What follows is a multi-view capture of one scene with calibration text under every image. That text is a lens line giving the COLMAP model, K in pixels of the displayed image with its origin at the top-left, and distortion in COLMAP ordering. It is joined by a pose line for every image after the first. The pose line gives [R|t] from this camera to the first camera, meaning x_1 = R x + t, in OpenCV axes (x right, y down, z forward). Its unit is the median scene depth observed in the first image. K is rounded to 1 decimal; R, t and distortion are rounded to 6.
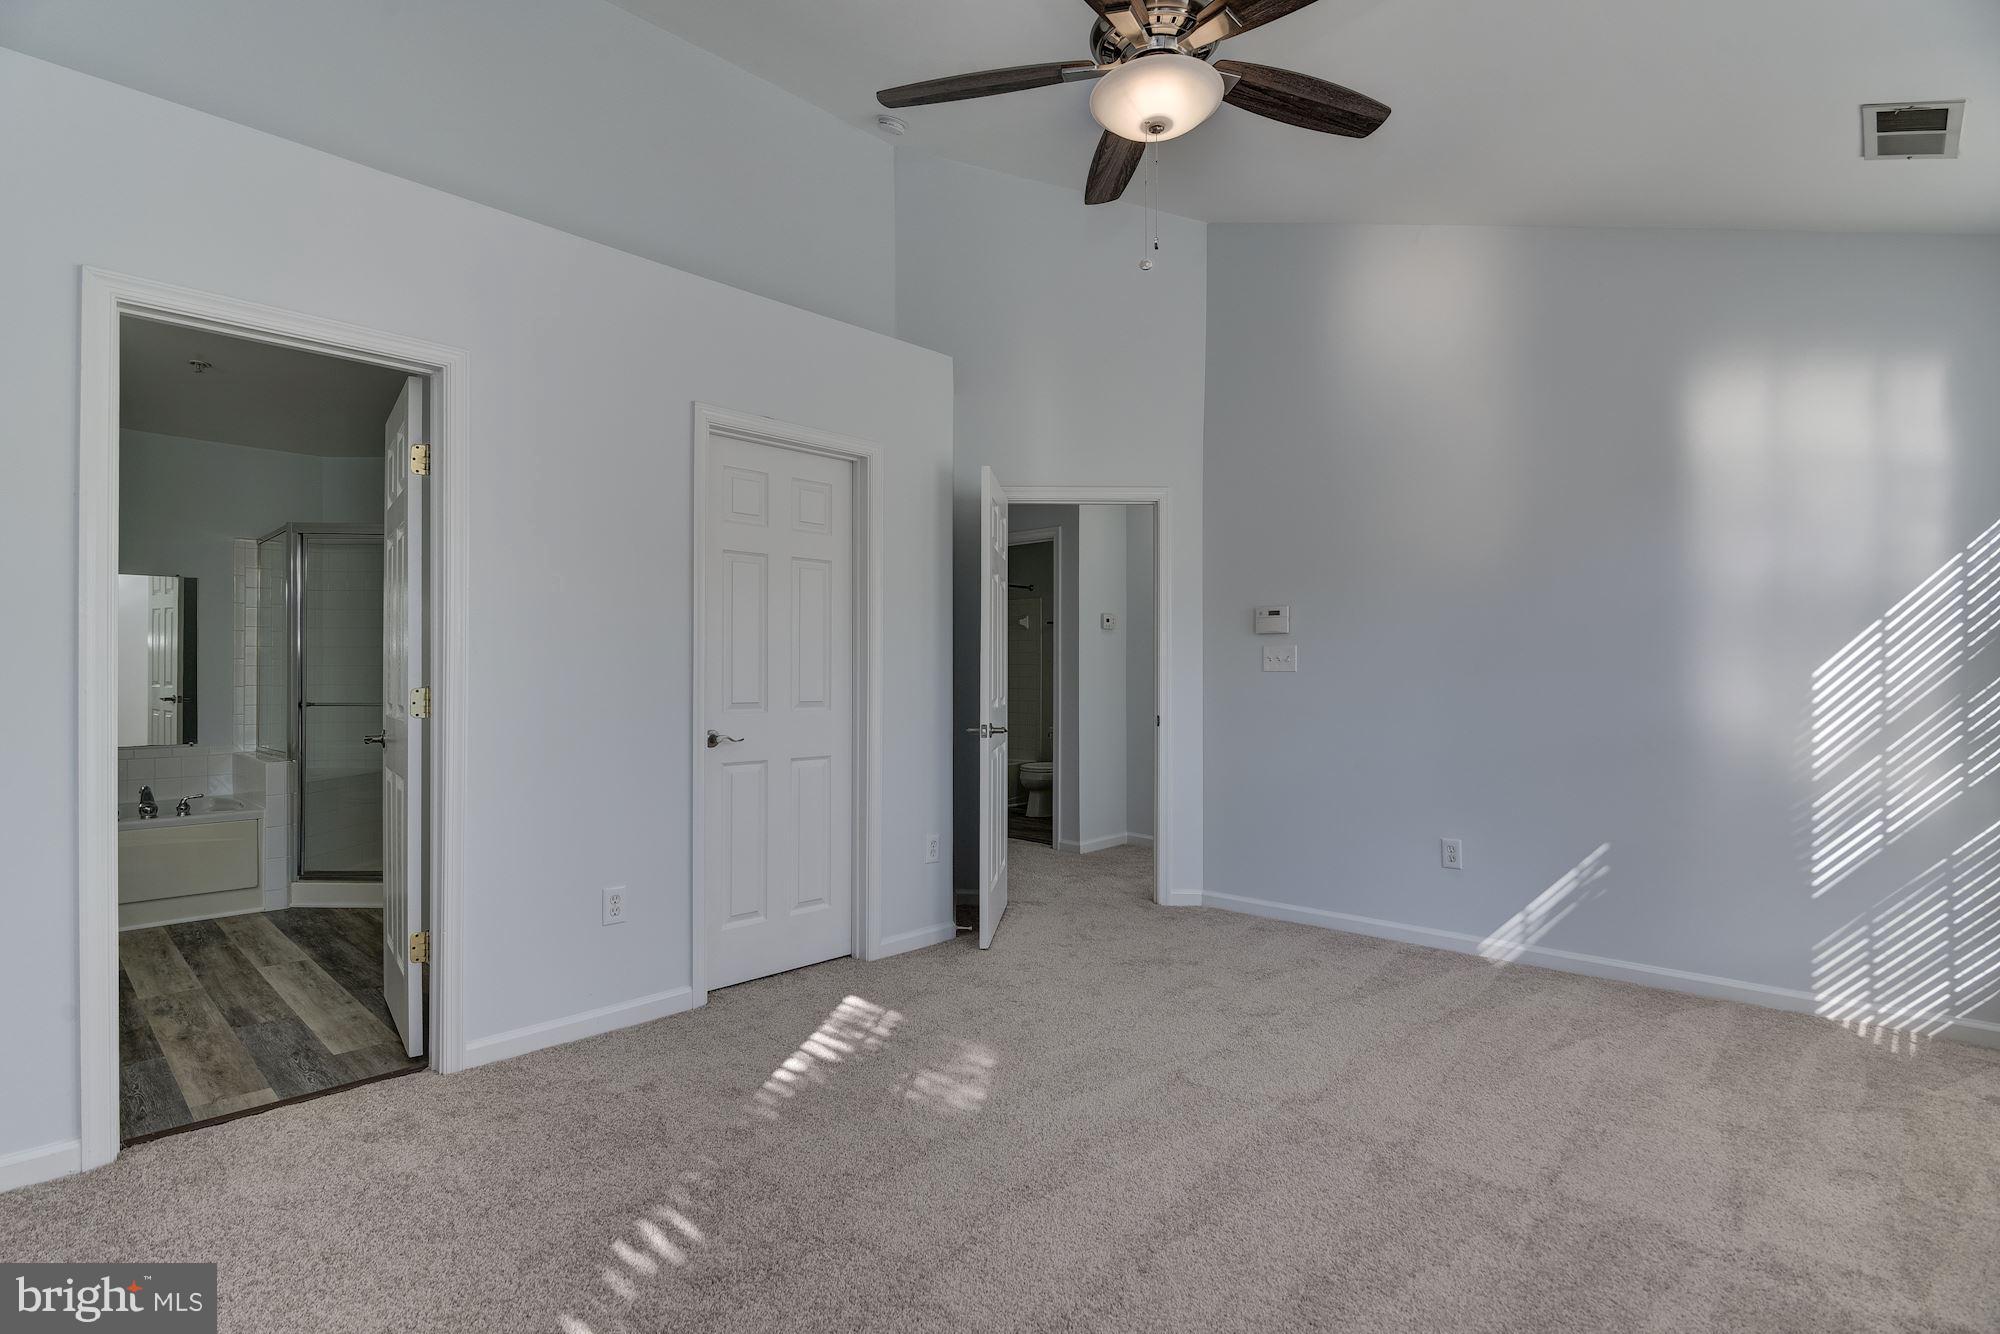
lens RADIAL K [[969.5, 0, 1000.0], [0, 969.5, 667.0], [0, 0, 1]] dist [0.002001, -0.000150]
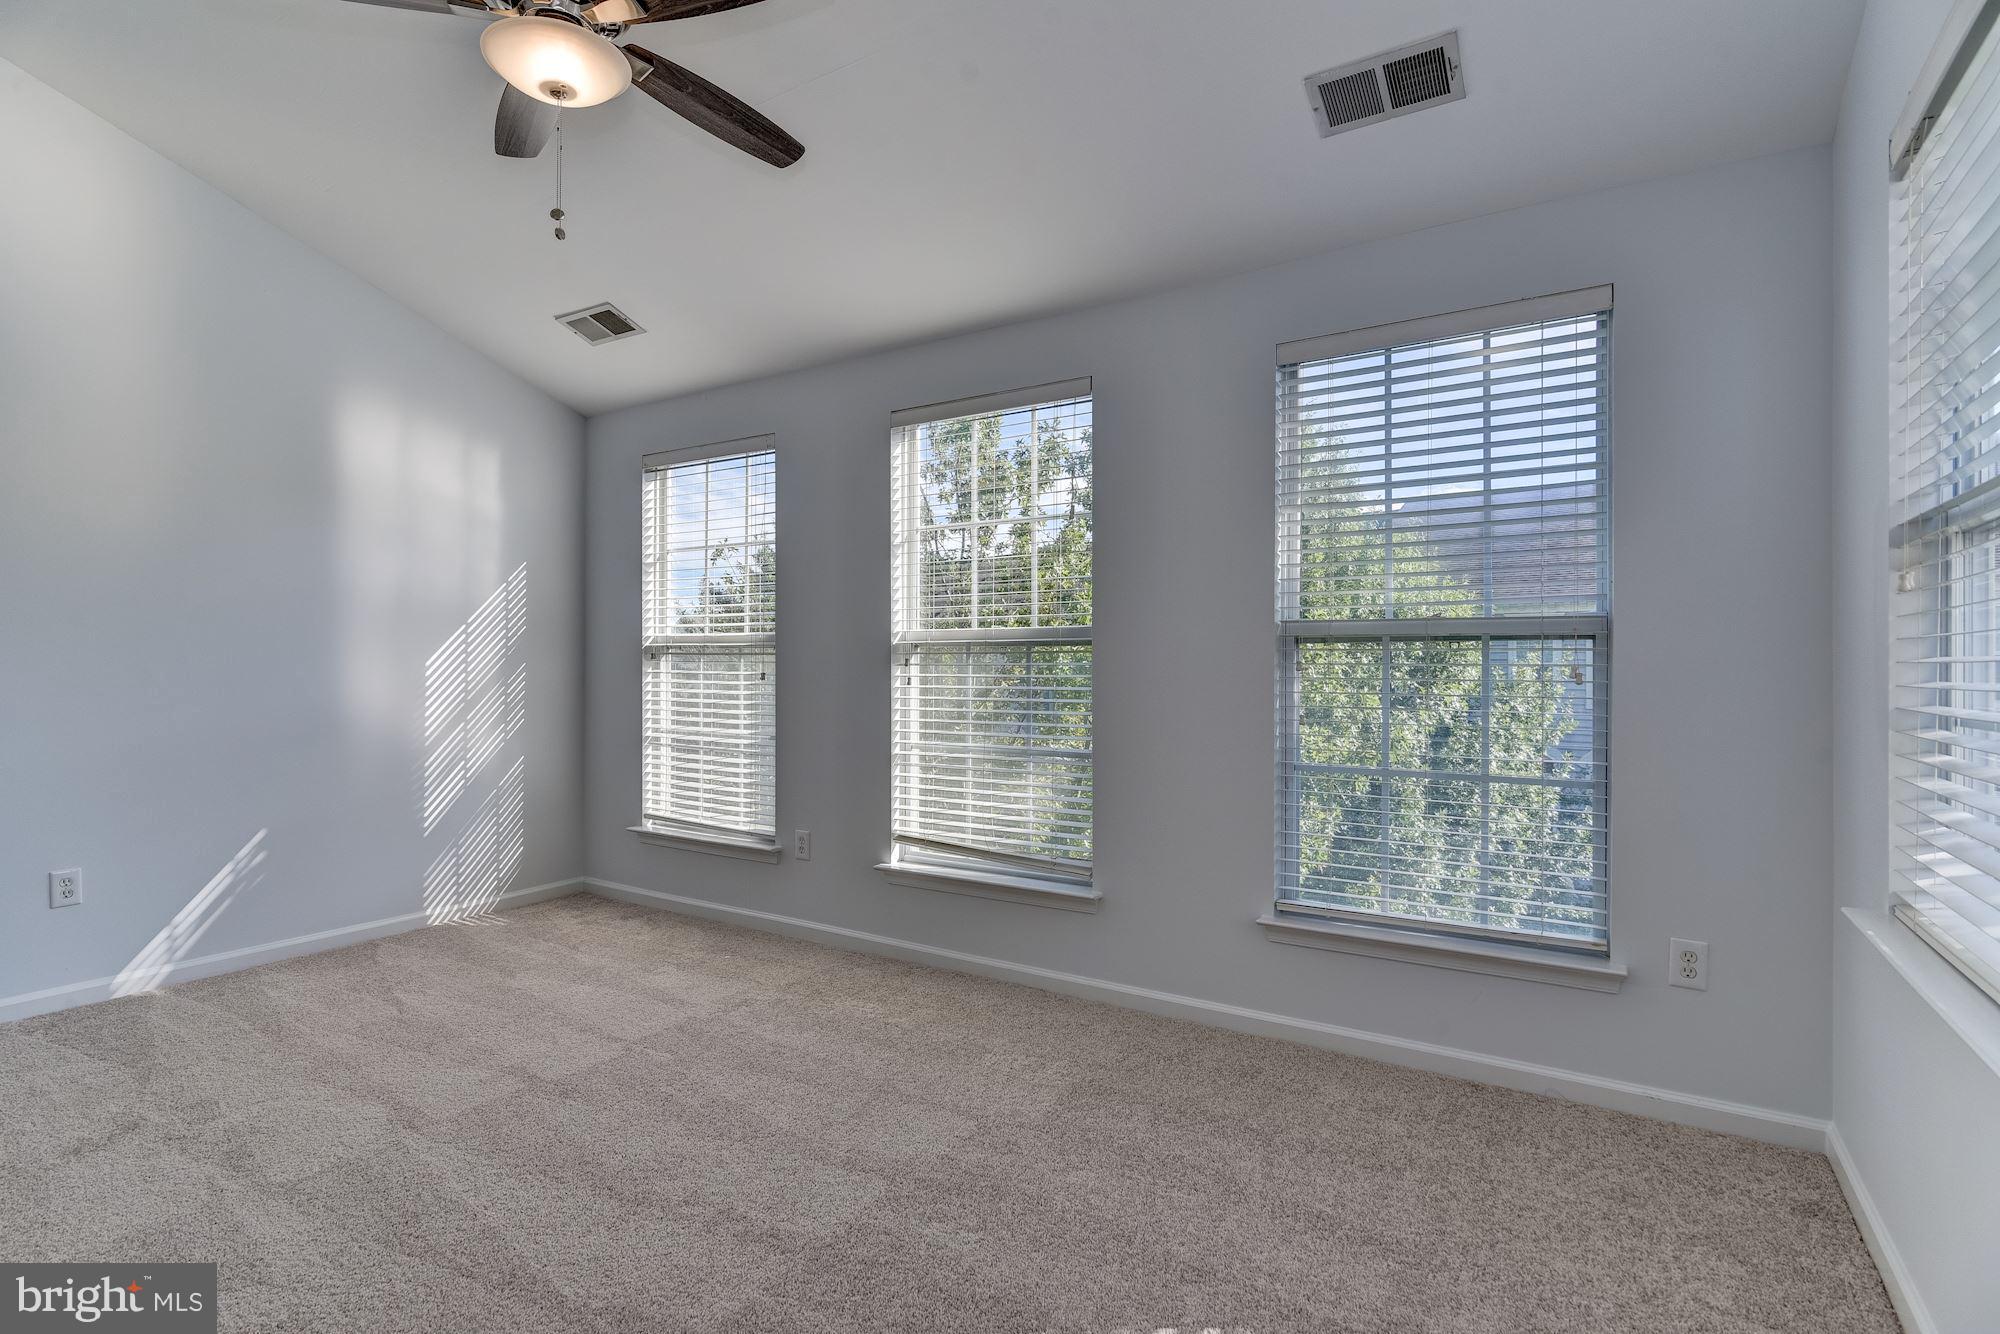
lens RADIAL K [[954.8, 0, 1000.0], [0, 954.8, 667.0], [0, 0, 1]] dist [0.002095, 0.000367]
pose [[-0.179735, -0.001417, 0.983714, -0.571327], [-0.016240, 0.999867, -0.001527, 0.001533], [-0.983581, -0.016250, -0.179734, 0.494521]]
